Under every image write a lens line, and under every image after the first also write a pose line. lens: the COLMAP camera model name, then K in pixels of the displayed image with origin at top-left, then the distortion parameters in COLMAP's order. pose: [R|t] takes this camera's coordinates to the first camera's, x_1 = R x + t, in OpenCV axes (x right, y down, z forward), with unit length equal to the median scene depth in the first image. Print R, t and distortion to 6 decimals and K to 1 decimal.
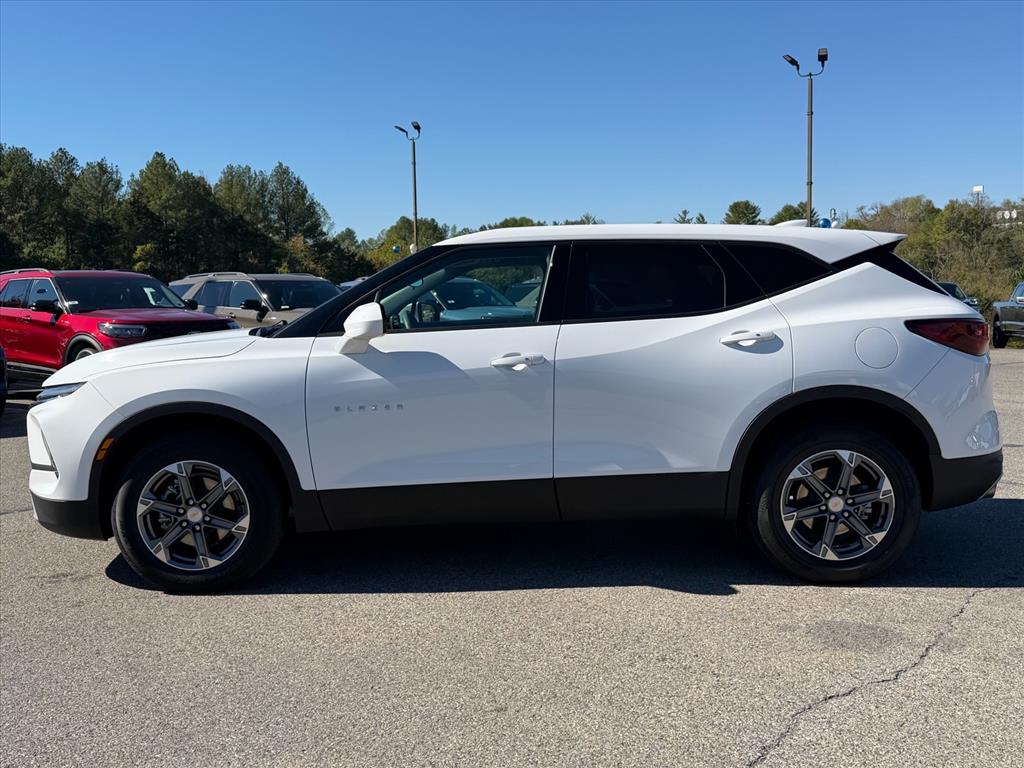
lens RADIAL K [[998.0, 0, 512.0], [0, 998.0, 384.0], [0, 0, 1]] dist [0.139784, -0.277424]
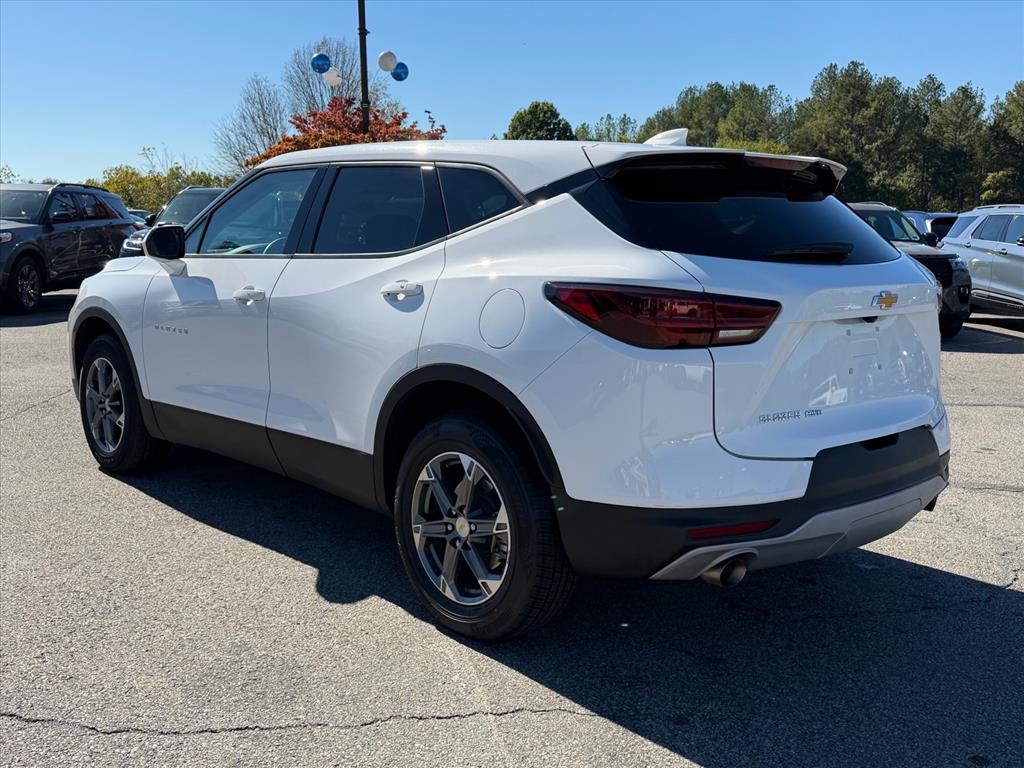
lens RADIAL K [[998.0, 0, 512.0], [0, 998.0, 384.0], [0, 0, 1]] dist [0.139784, -0.277424]
pose [[0.690278, 0.142651, -0.709342, 0.841027], [-0.093613, 0.989740, 0.107943, -0.064703], [0.717463, -0.008107, 0.696550, 0.519795]]
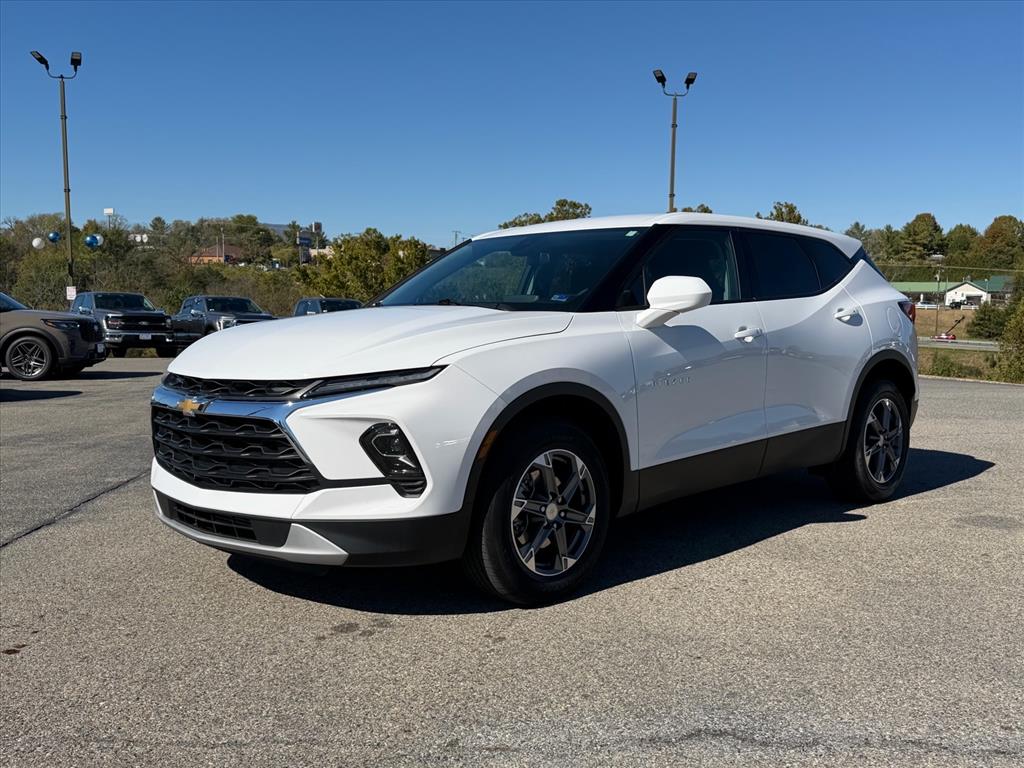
lens RADIAL K [[998.0, 0, 512.0], [0, 998.0, 384.0], [0, 0, 1]] dist [0.139784, -0.277424]
pose [[0.696686, -0.042125, 0.716138, -0.959788], [0.055625, 0.998441, 0.004616, 0.012315], [-0.715216, 0.036620, 0.697943, 0.412193]]
